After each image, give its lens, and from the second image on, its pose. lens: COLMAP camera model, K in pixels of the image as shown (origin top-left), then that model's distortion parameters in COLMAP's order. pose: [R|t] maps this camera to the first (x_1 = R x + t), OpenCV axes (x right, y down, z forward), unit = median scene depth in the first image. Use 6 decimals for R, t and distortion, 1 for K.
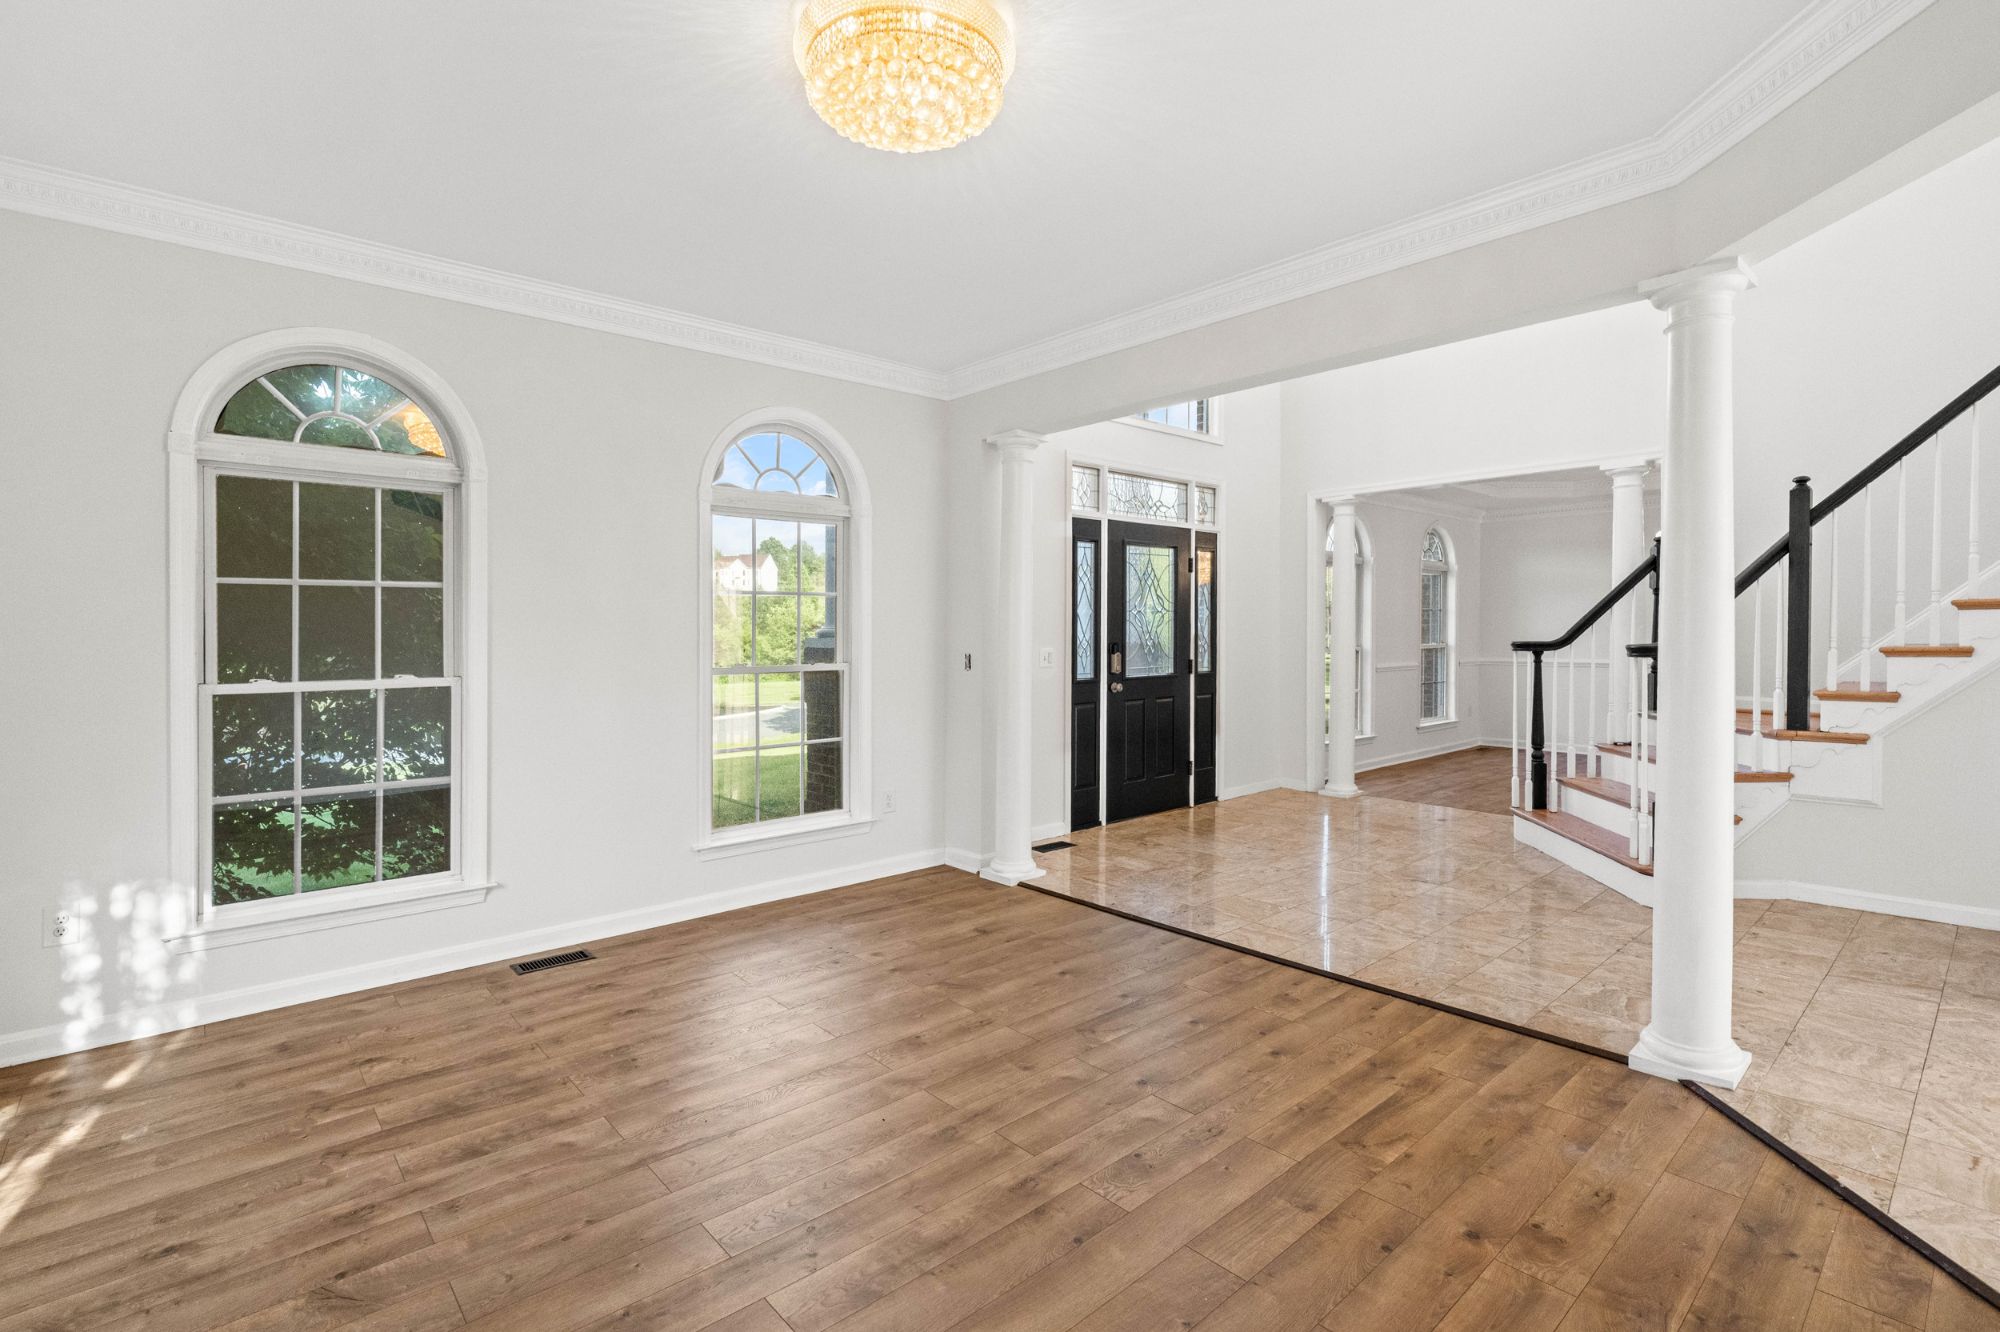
lens RADIAL K [[937.1, 0, 1002.5], [0, 937.1, 641.1], [0, 0, 1]] dist [-0.001476, -0.000532]
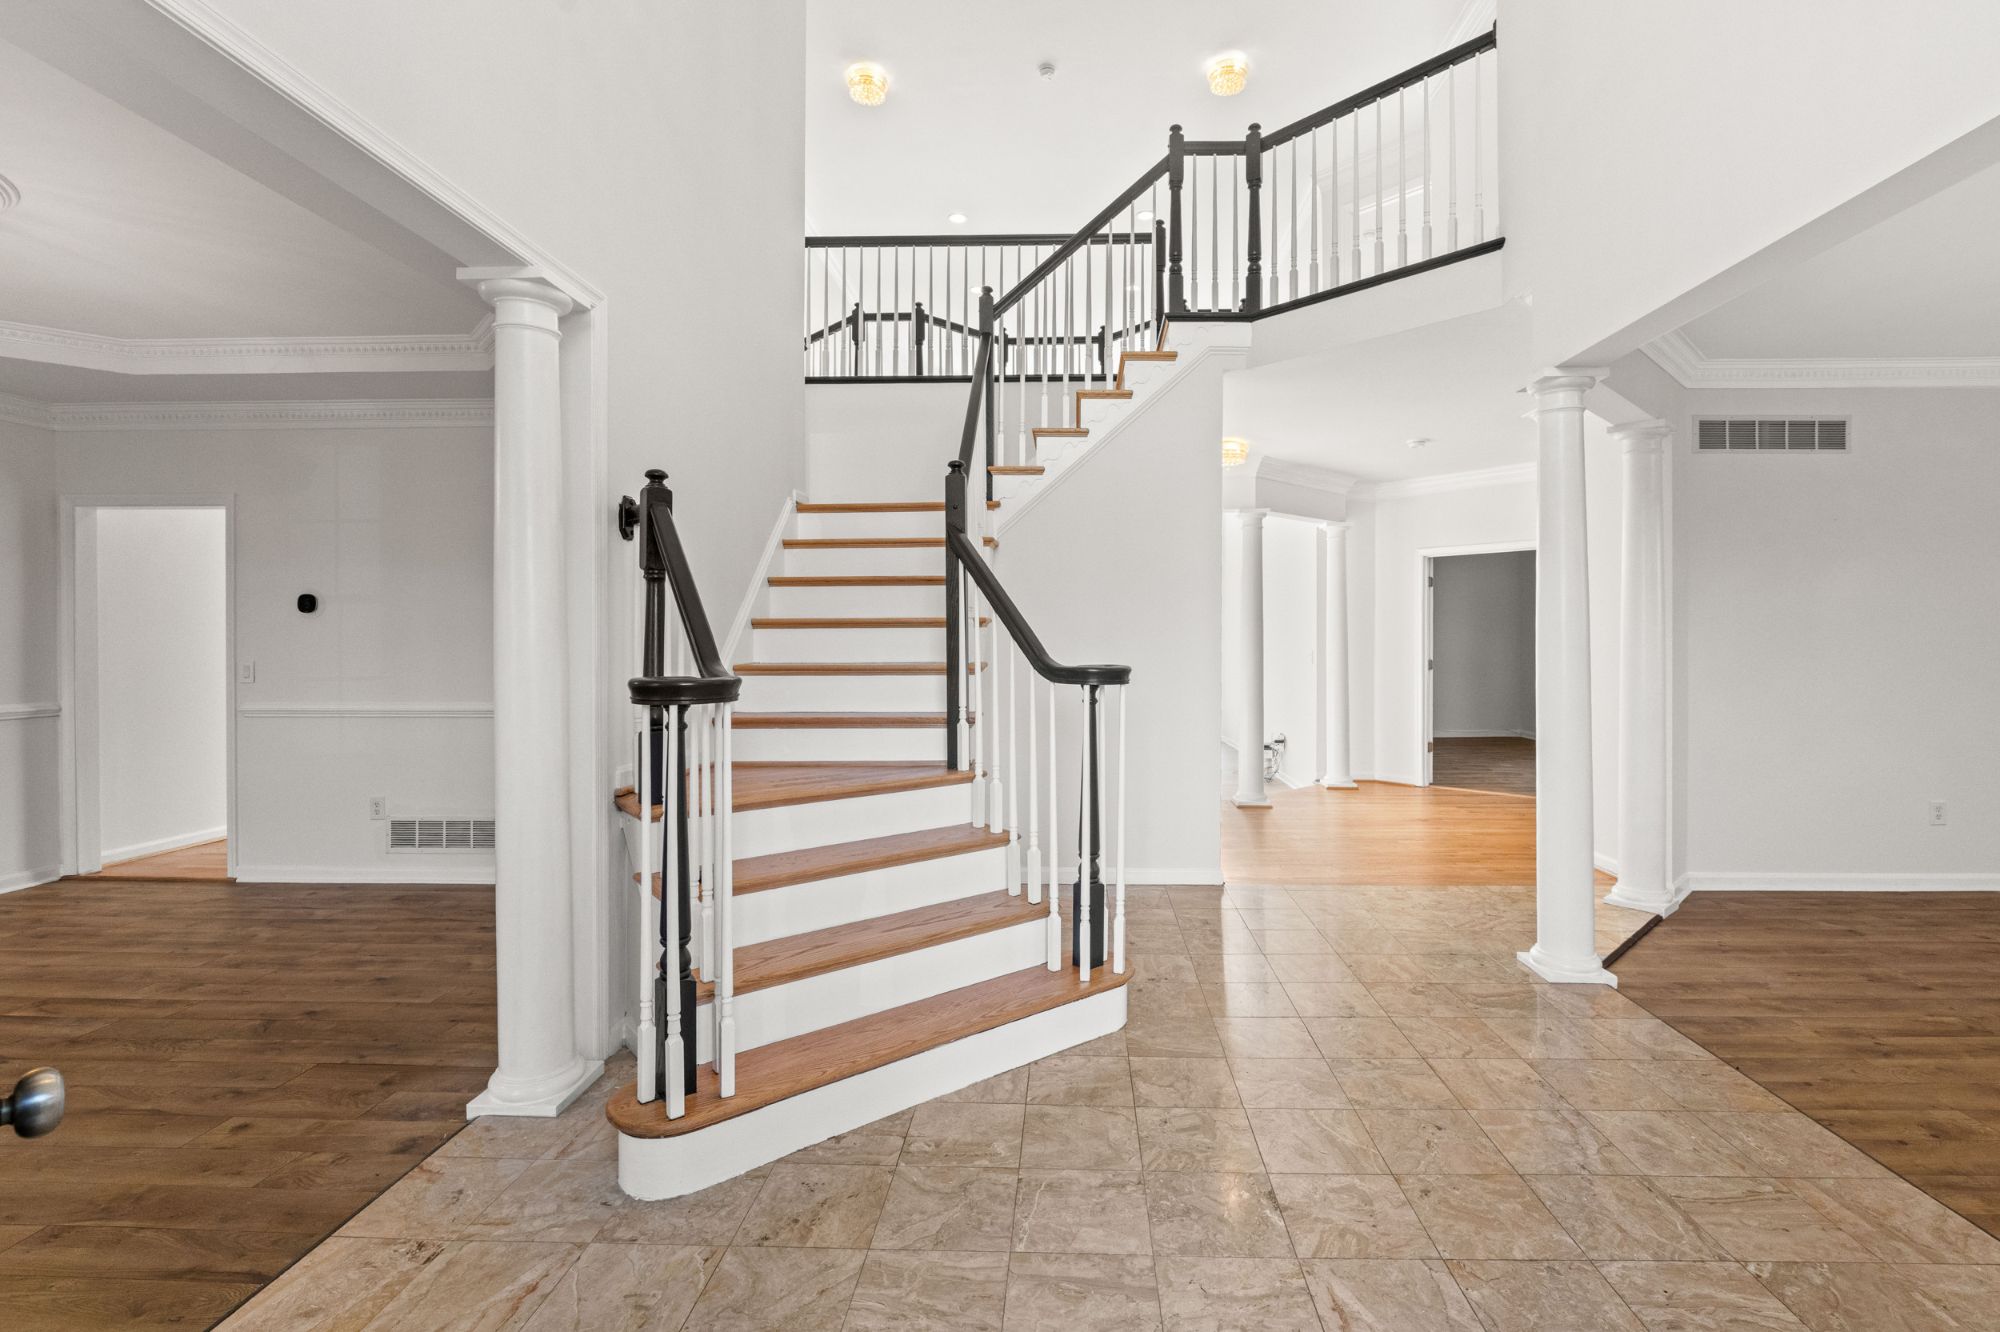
lens RADIAL K [[937.1, 0, 1002.5], [0, 937.1, 641.1], [0, 0, 1]] dist [-0.001476, -0.000532]
pose [[-0.729272, -0.000883, 0.684223, 0.404068], [0.009090, 0.999898, 0.010979, -0.033216], [-0.684163, 0.014226, -0.729190, 2.450296]]
